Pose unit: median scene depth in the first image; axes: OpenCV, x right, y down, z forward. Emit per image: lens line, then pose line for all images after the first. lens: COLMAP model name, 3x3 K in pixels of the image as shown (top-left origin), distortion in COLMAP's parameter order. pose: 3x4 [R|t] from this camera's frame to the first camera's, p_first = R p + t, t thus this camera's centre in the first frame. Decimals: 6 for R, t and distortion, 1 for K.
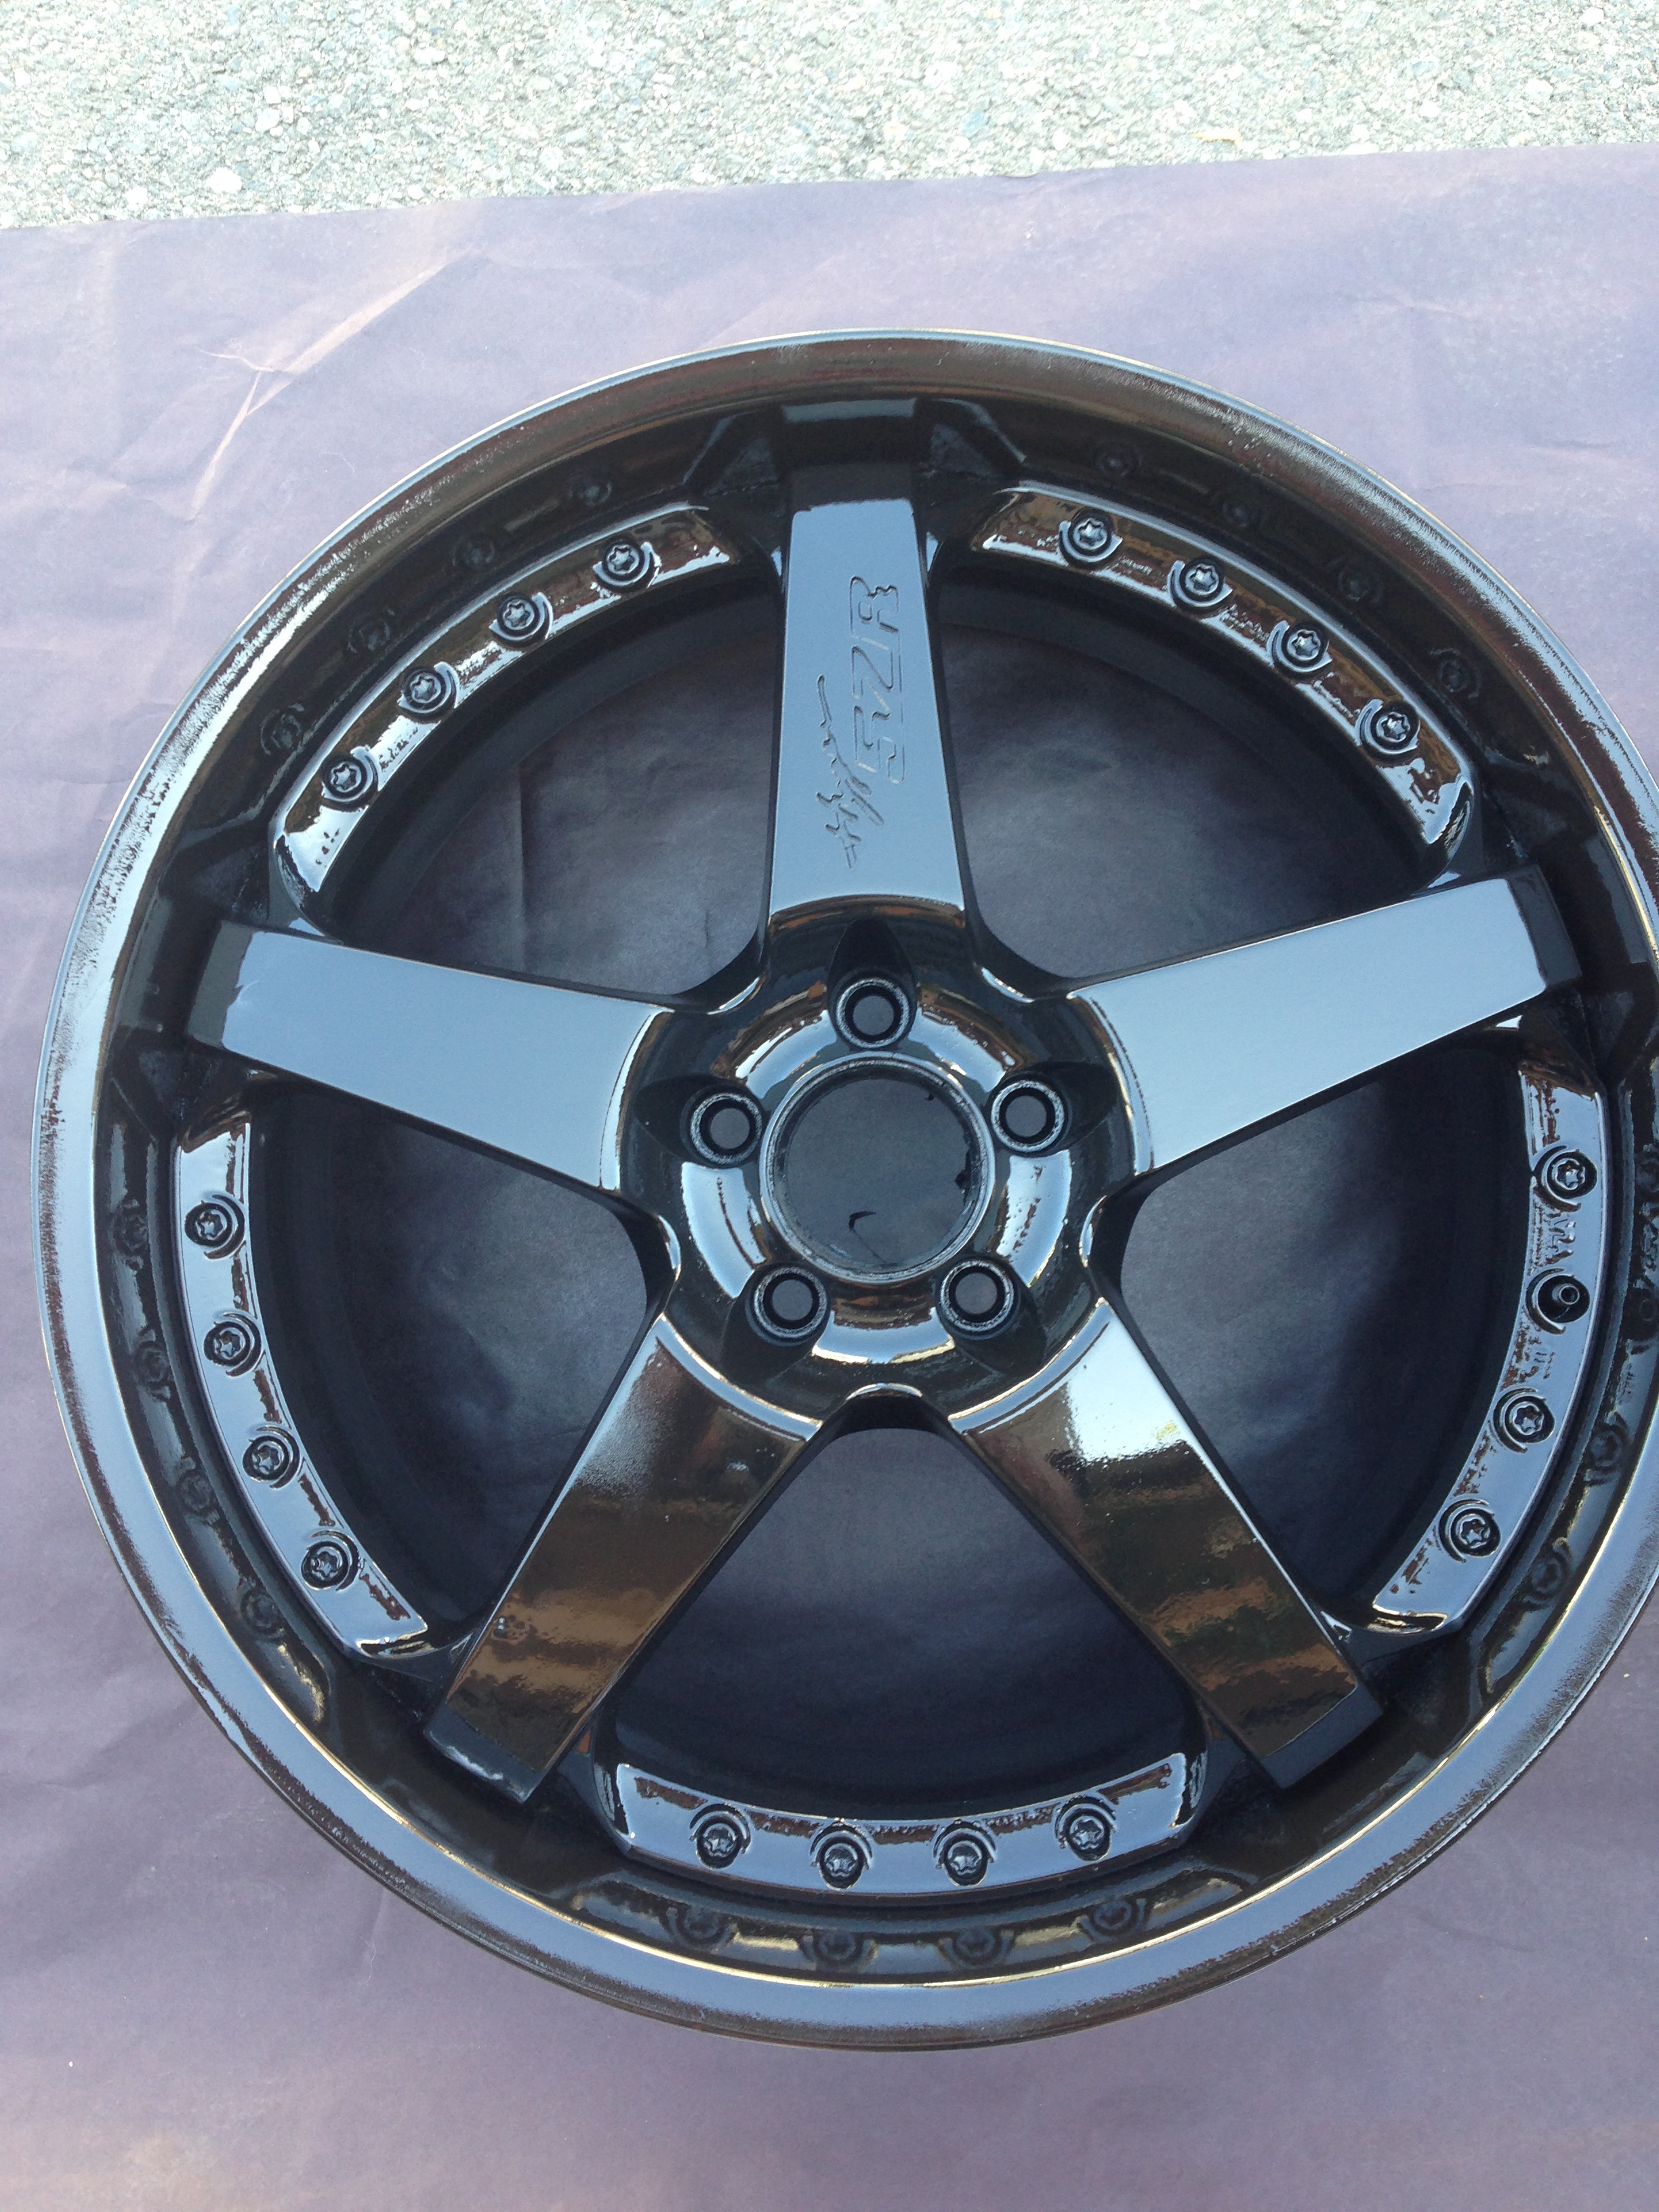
lens RADIAL K [[2015.5, 0, 823.2], [0, 2015.5, 1105.1], [0, 0, 1]] dist [0.045626, 0.000000]
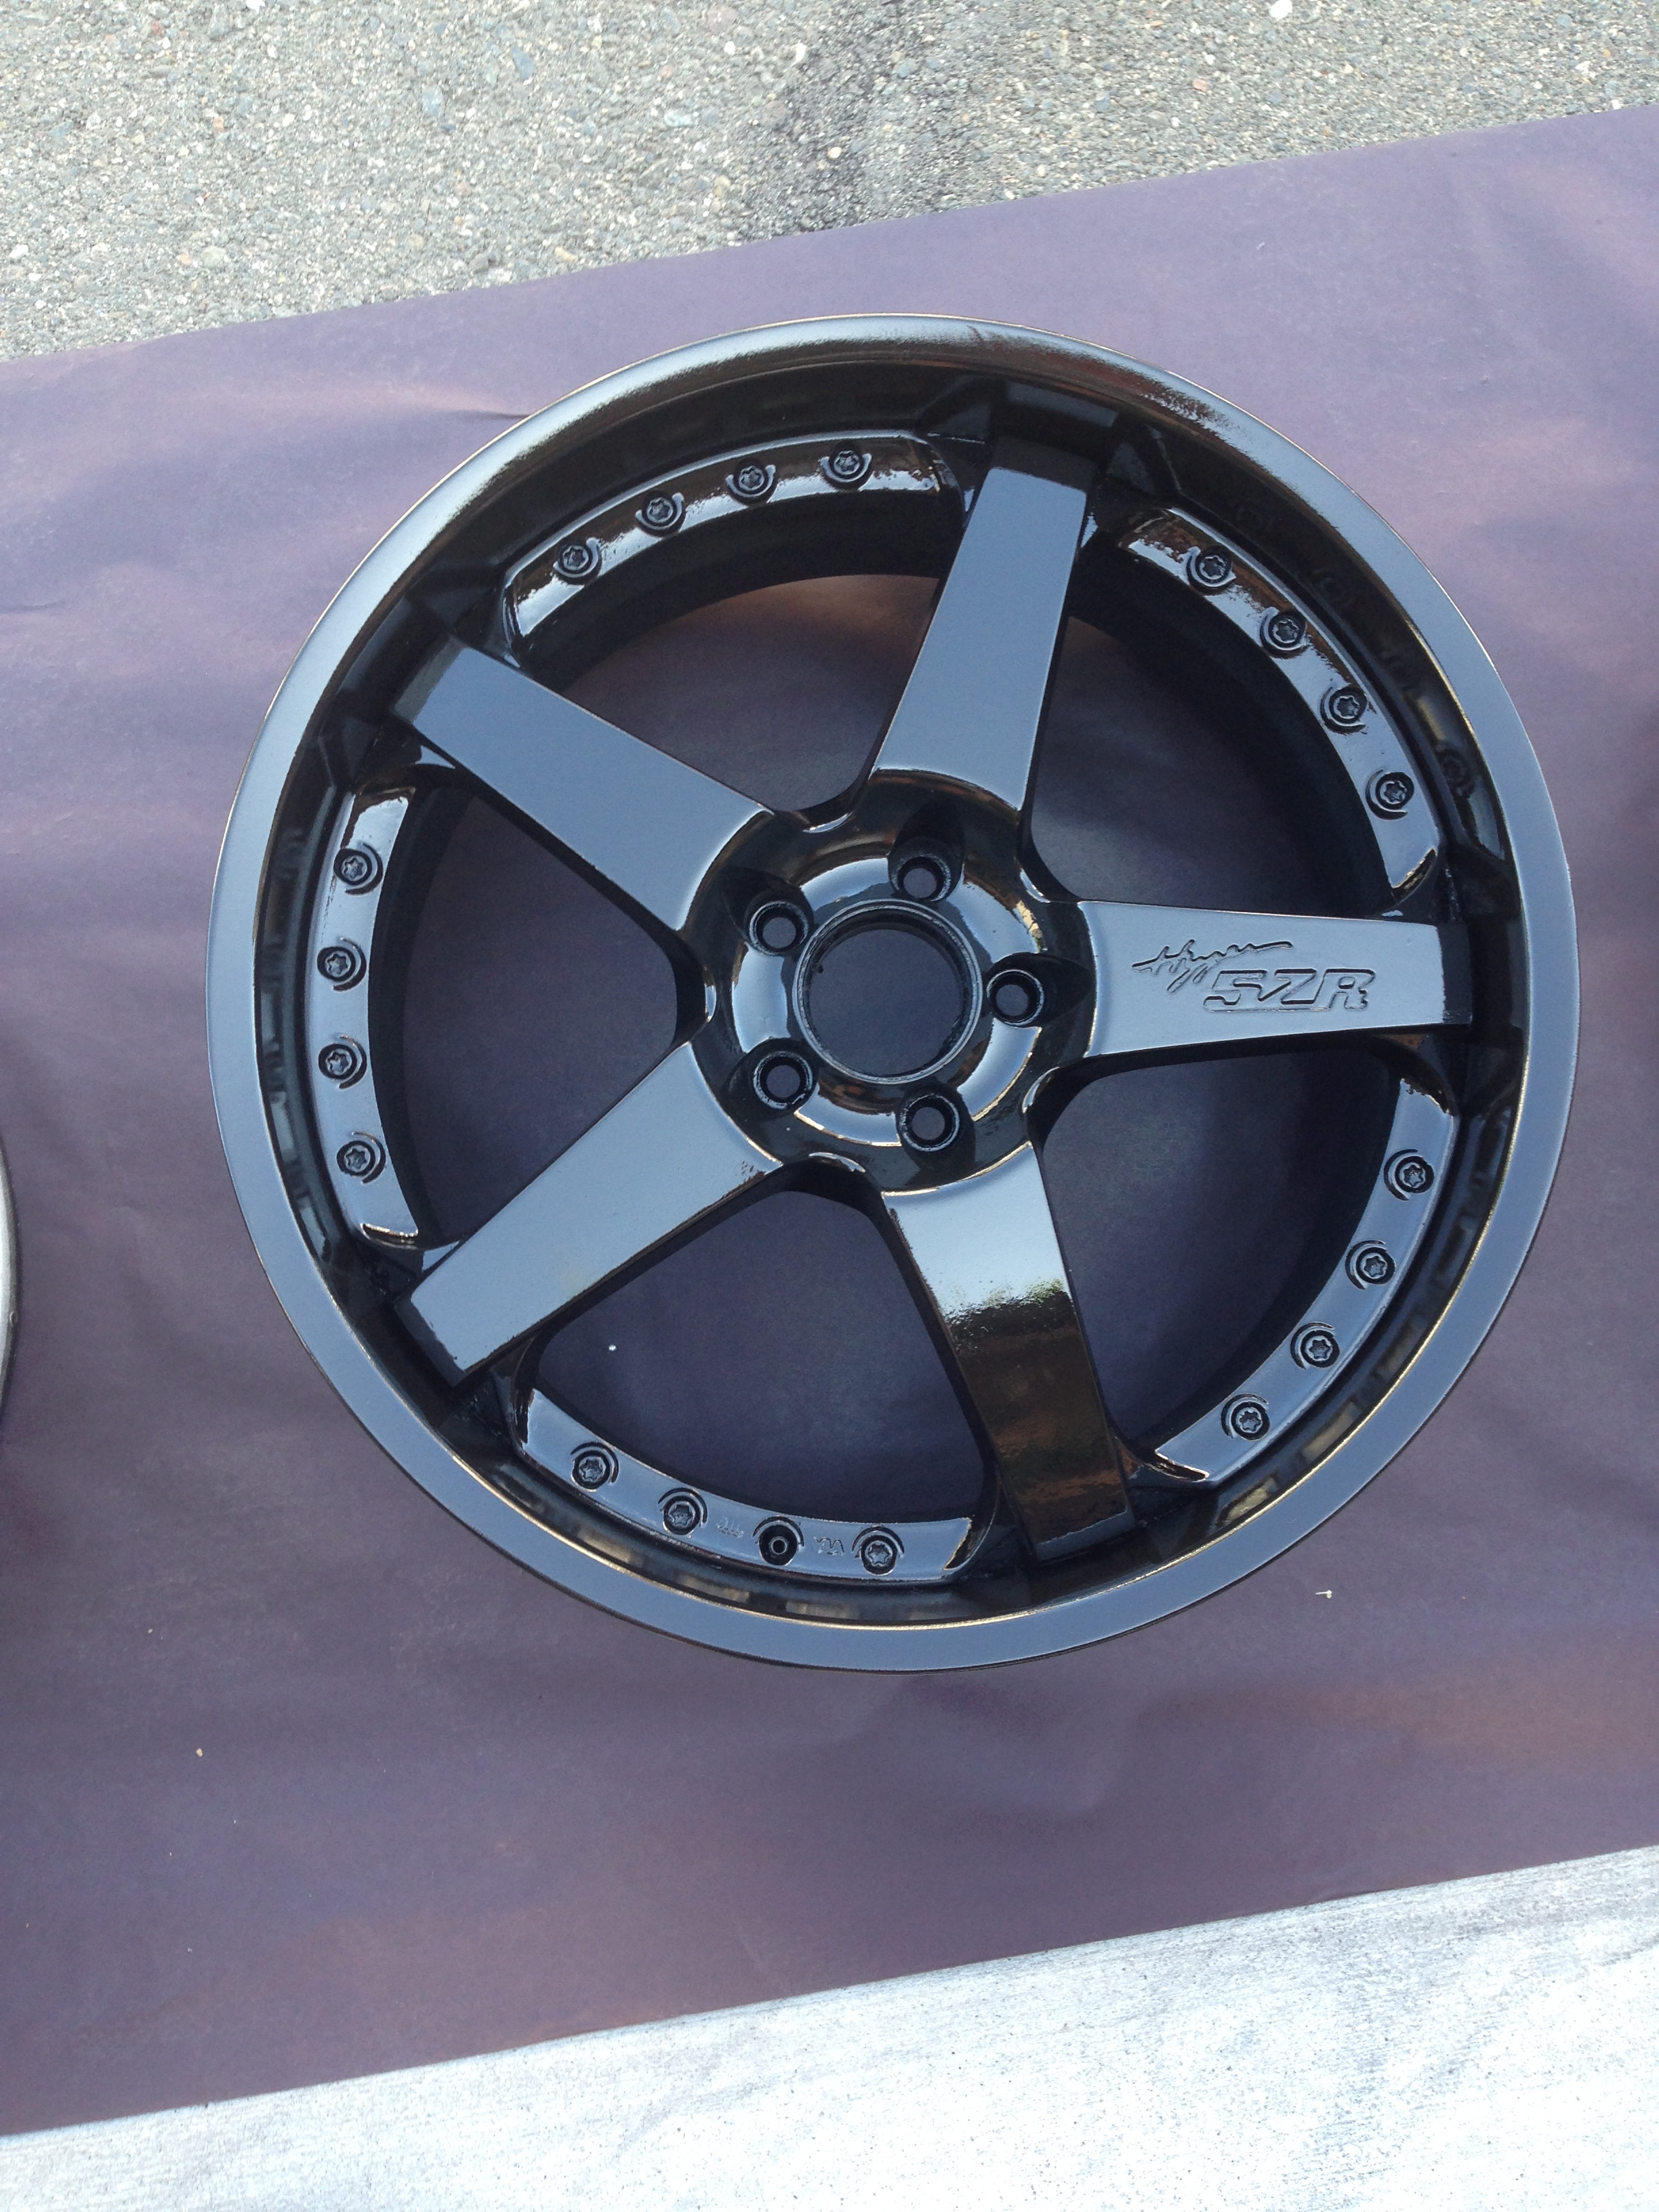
lens RADIAL K [[2015.5, 0, 823.6], [0, 2015.5, 1088.5], [0, 0, 1]] dist [0.045626, 0.000000]
pose [[0.948337, 0.317231, 0.004611, 0.002623], [-0.317204, 0.948340, -0.005816, 0.104886], [-0.006218, 0.004053, 0.999972, -0.231005]]
